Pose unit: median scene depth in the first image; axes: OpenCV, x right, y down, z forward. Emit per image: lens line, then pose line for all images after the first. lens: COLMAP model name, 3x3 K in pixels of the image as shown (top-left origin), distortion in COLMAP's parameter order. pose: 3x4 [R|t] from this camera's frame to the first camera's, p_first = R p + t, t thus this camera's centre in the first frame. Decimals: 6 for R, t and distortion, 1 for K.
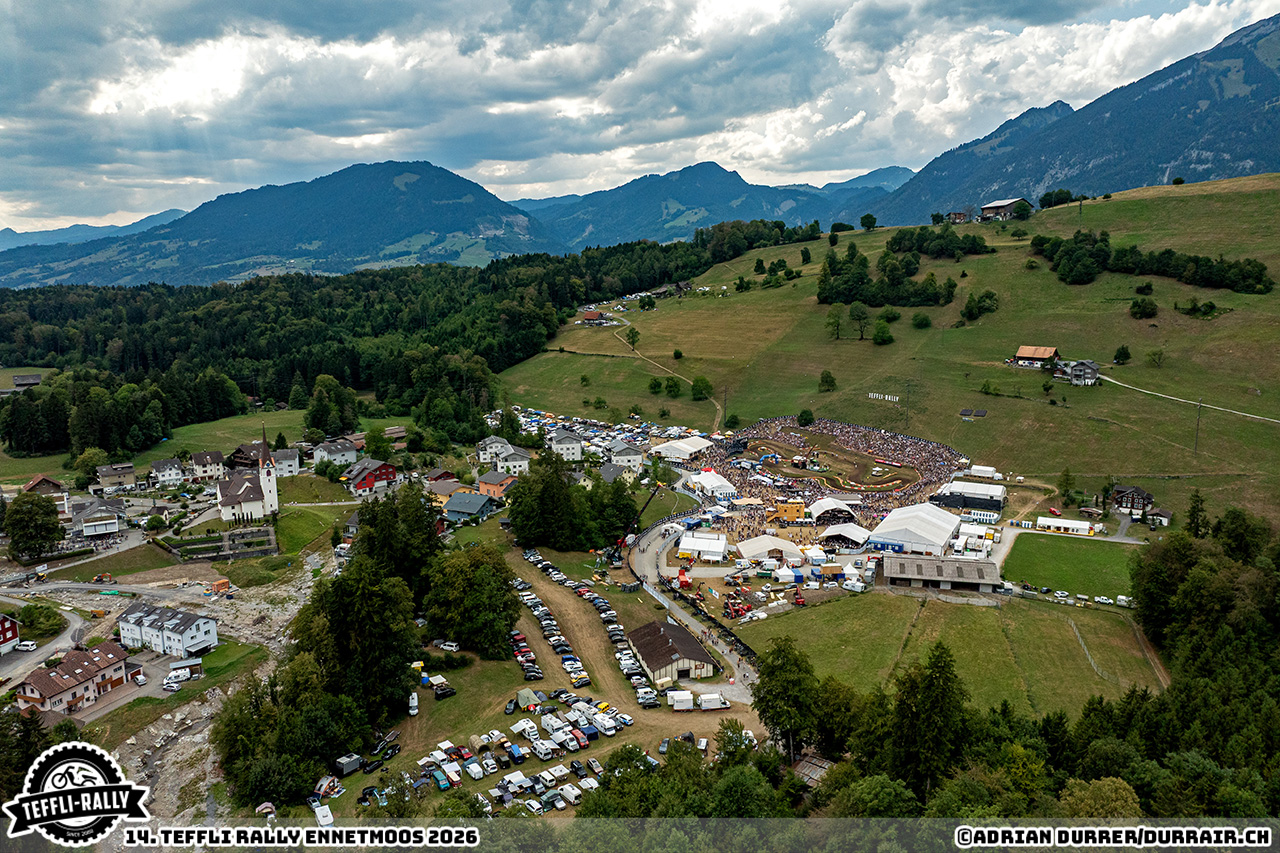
lens RADIAL K [[892.9, 0, 640.5], [0, 892.9, 435.2], [0, 0, 1]] dist [-0.040414, -0.003308]
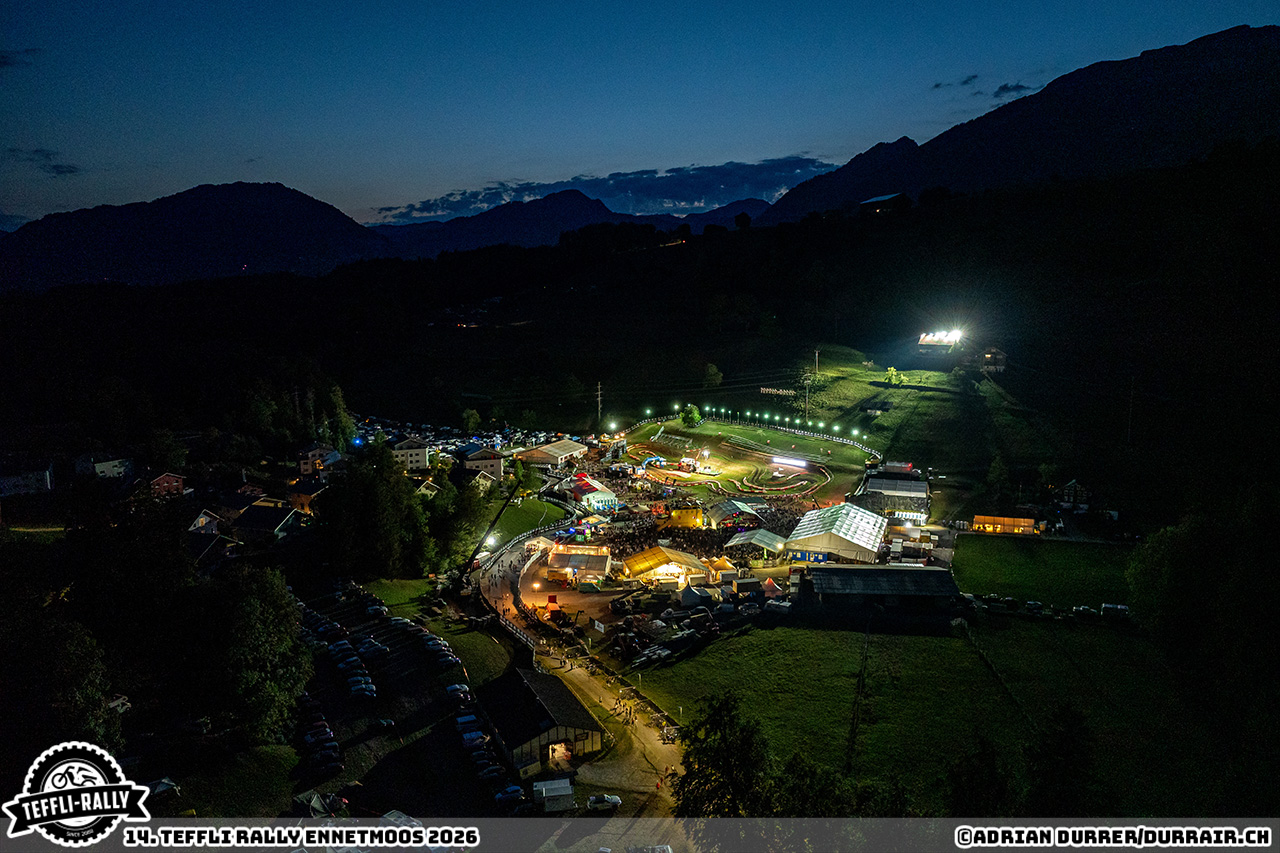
lens RADIAL K [[892.9, 0, 640.5], [0, 892.9, 435.2], [0, 0, 1]] dist [-0.040414, -0.003308]
pose [[0.988874, -0.016134, 0.147879, 0.007547], [0.020714, 0.999351, -0.029482, 0.027099], [-0.147307, 0.032217, 0.988566, 0.165079]]
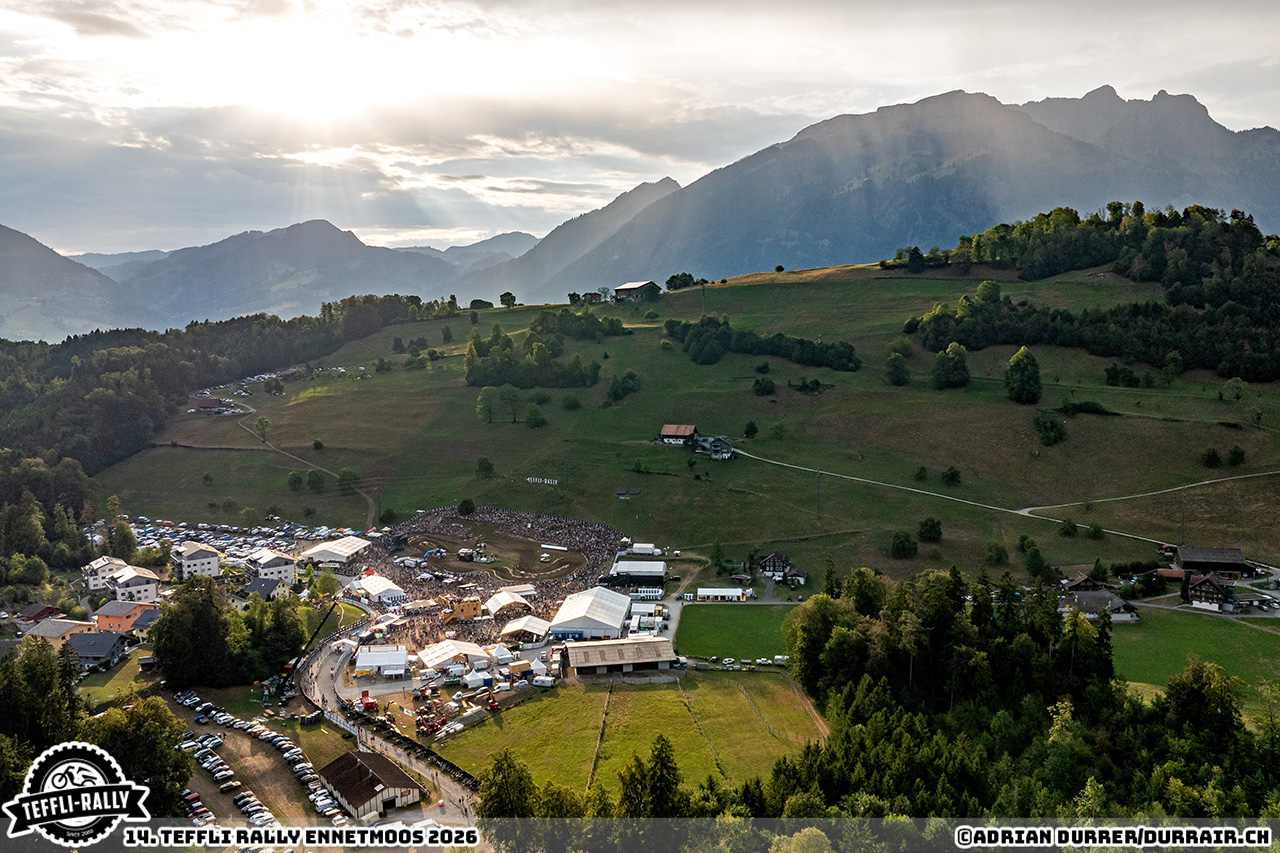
lens RADIAL K [[938.3, 0, 670.4], [0, 938.3, 424.9], [0, 0, 1]] dist [-0.038461, -0.000012]
pose [[0.909416, -0.039593, 0.413998, -0.037383], [0.075977, 0.994522, -0.071785, -0.021628], [-0.408888, 0.096737, 0.907443, -0.034025]]
